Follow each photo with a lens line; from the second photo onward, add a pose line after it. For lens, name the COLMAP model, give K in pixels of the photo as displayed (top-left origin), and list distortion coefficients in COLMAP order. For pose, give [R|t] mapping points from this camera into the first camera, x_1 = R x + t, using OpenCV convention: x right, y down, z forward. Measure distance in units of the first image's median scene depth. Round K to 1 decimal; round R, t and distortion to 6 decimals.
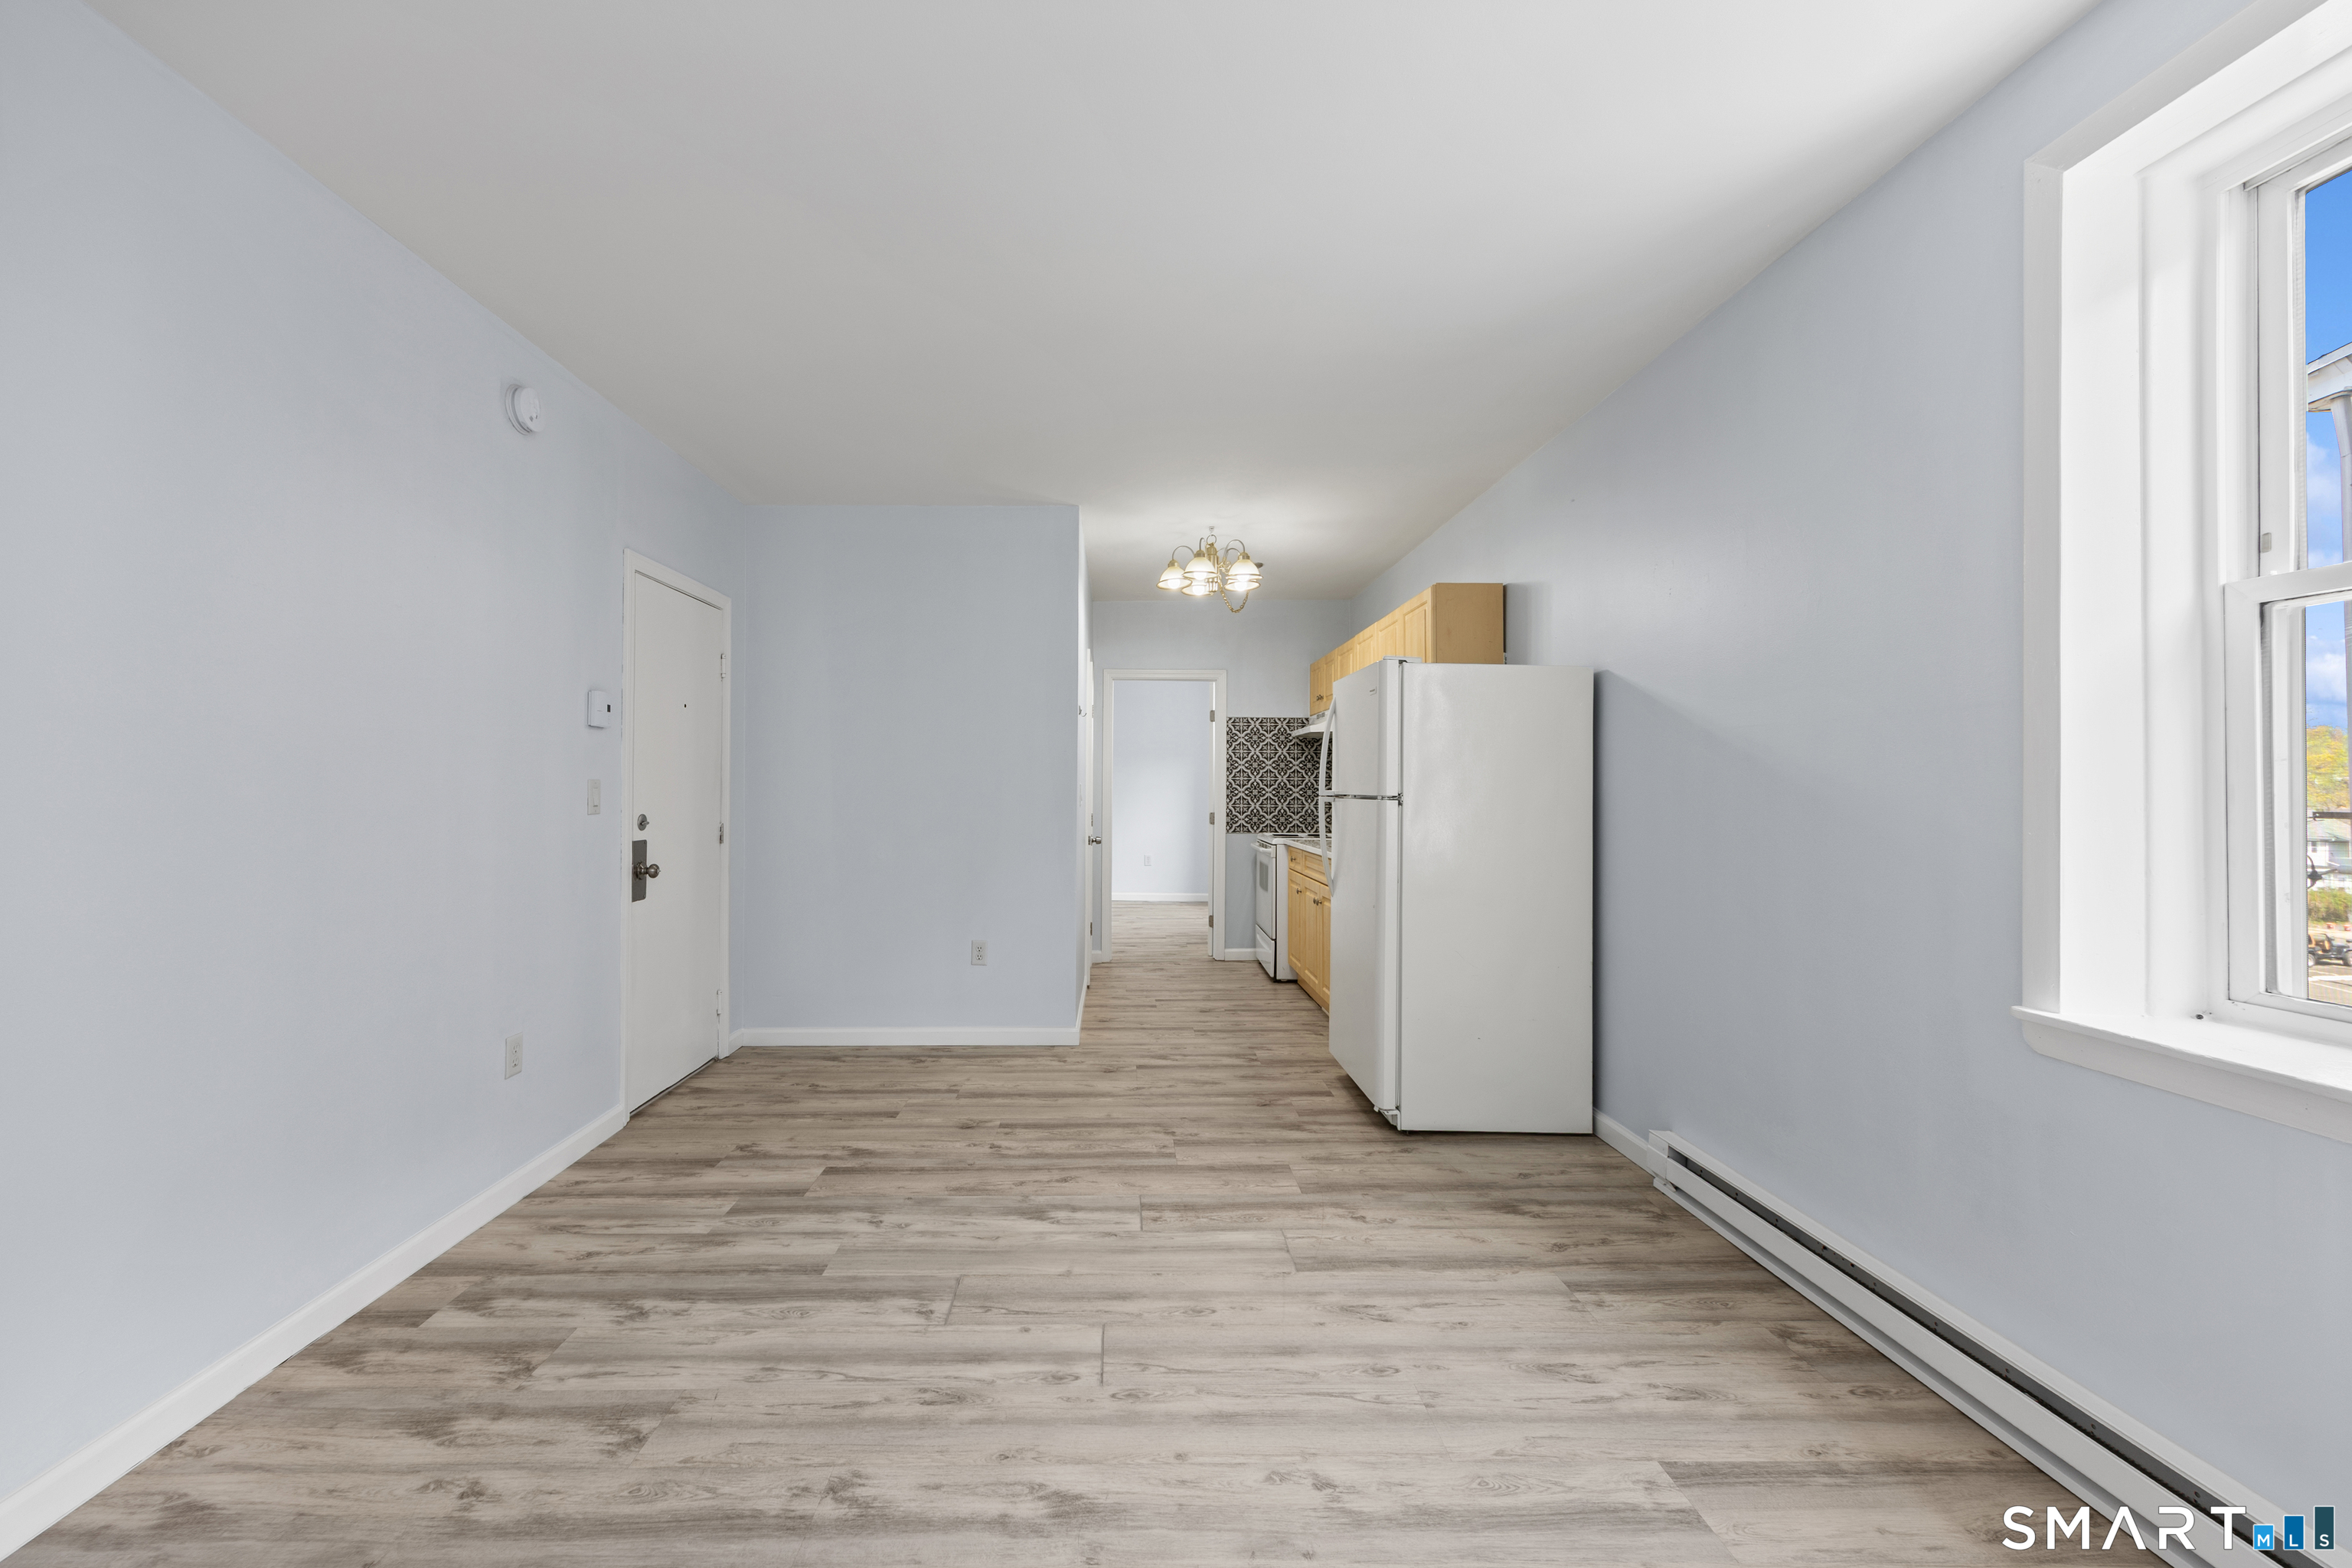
lens RADIAL K [[906.7, 0, 1121.7], [0, 906.7, 789.4], [0, 0, 1]] dist [0.000782, -0.000309]
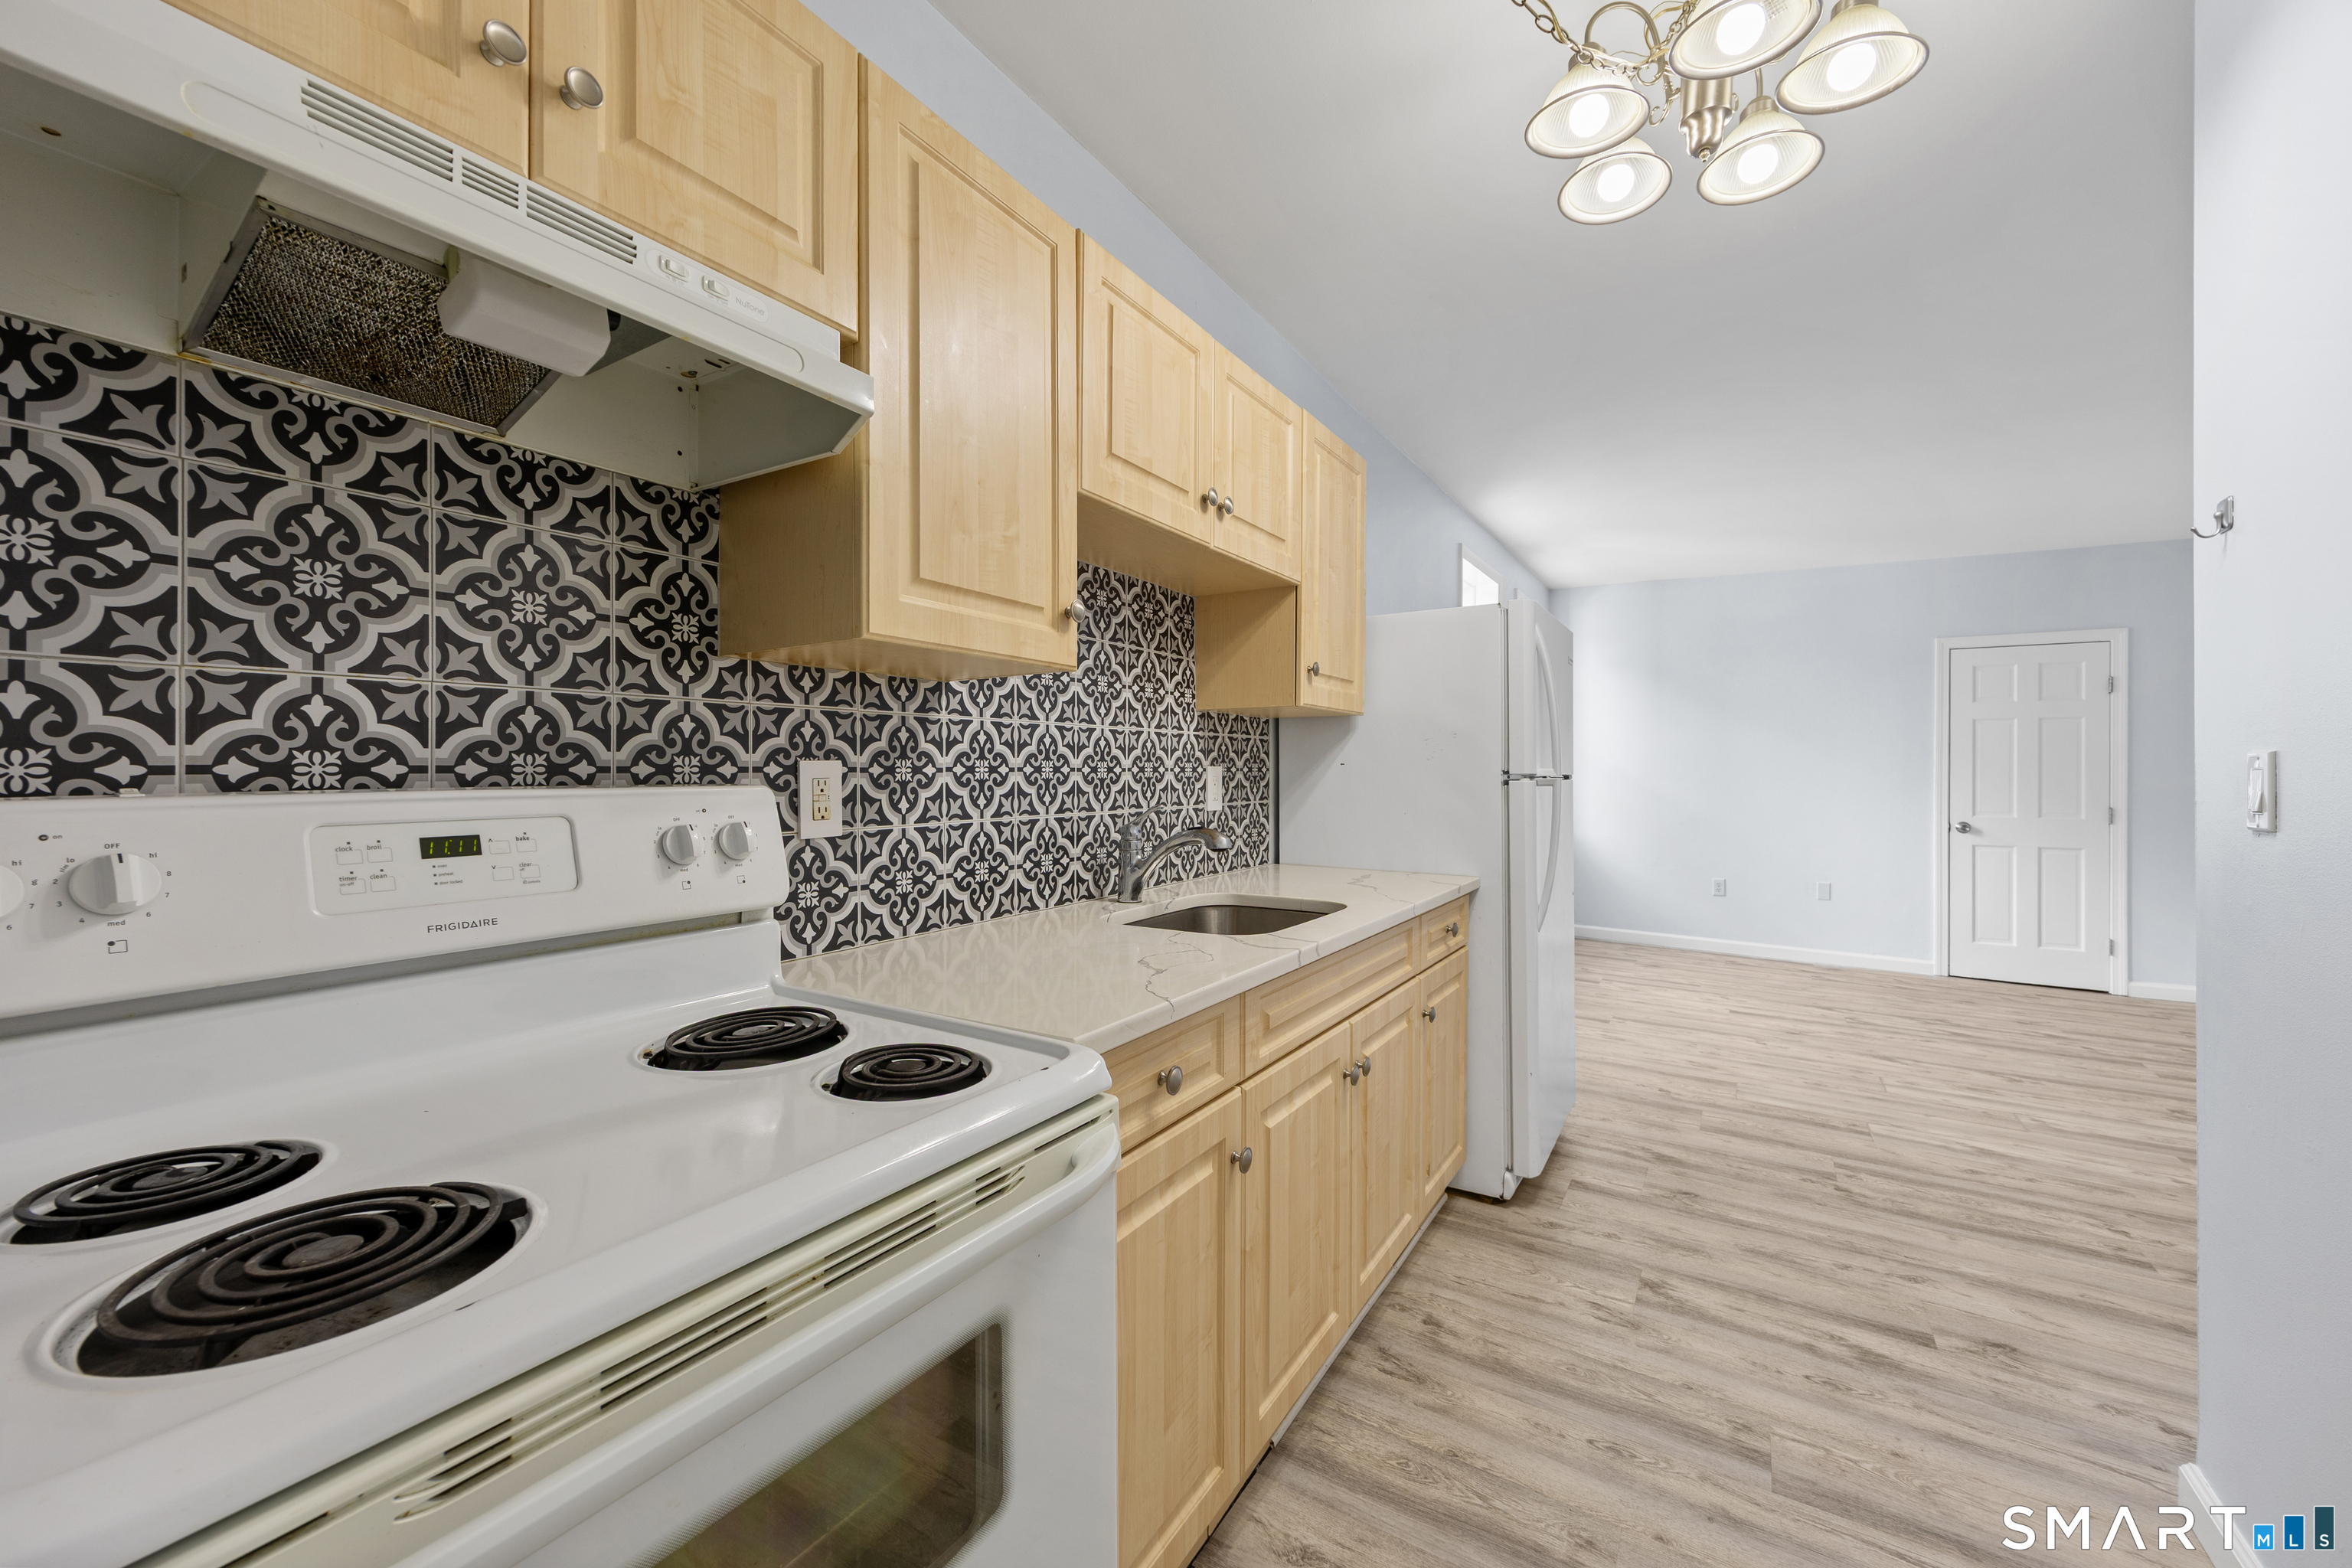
lens RADIAL K [[906.7, 0, 1174.5], [0, 906.7, 775.3], [0, 0, 1]] dist [0.000782, -0.000309]
pose [[-0.843314, -0.011157, 0.537305, 0.184705], [-0.008477, 0.999936, 0.007458, 0.003454], [-0.537354, 0.001735, -0.843355, 2.951725]]
